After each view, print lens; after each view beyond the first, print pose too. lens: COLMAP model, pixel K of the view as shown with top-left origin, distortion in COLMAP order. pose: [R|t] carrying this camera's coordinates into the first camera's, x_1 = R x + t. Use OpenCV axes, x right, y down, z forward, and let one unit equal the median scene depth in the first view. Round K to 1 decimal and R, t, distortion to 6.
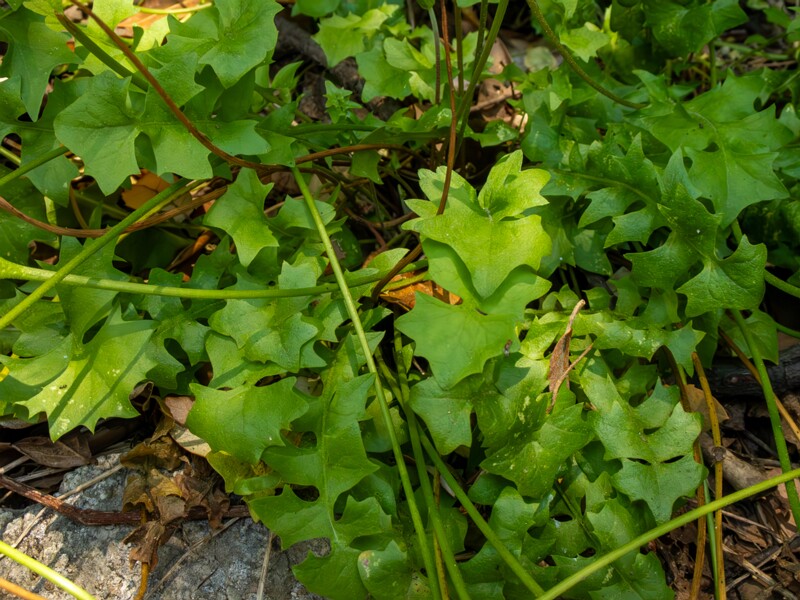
lens RADIAL K [[1222.9, 0, 400.0], [0, 1222.9, 300.0], [0, 0, 1]] dist [-0.047080, 0.137788]
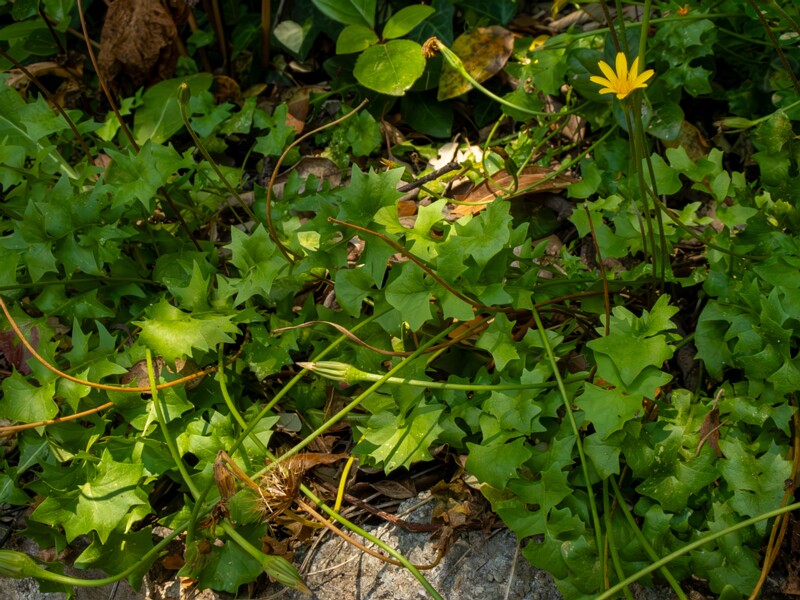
lens RADIAL K [[1222.9, 0, 400.0], [0, 1222.9, 300.0], [0, 0, 1]] dist [-0.047080, 0.137788]
pose [[0.944535, -0.044929, -0.325324, 0.285039], [0.011719, 0.994578, -0.103332, 0.044653], [0.328202, 0.093788, 0.939940, -0.597721]]
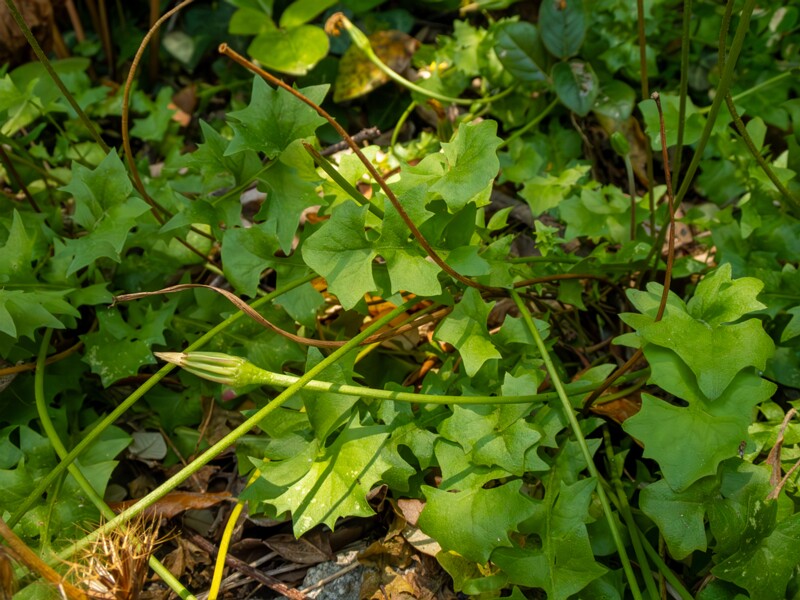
lens RADIAL K [[903.2, 0, 400.0], [0, 903.2, 300.0], [0, 0, 1]] dist [-0.012901, 0.033050]
pose [[0.983832, -0.025942, -0.177204, -0.043896], [-0.000868, 0.988751, -0.149568, 0.024916], [0.179091, 0.147304, 0.972742, 0.192487]]
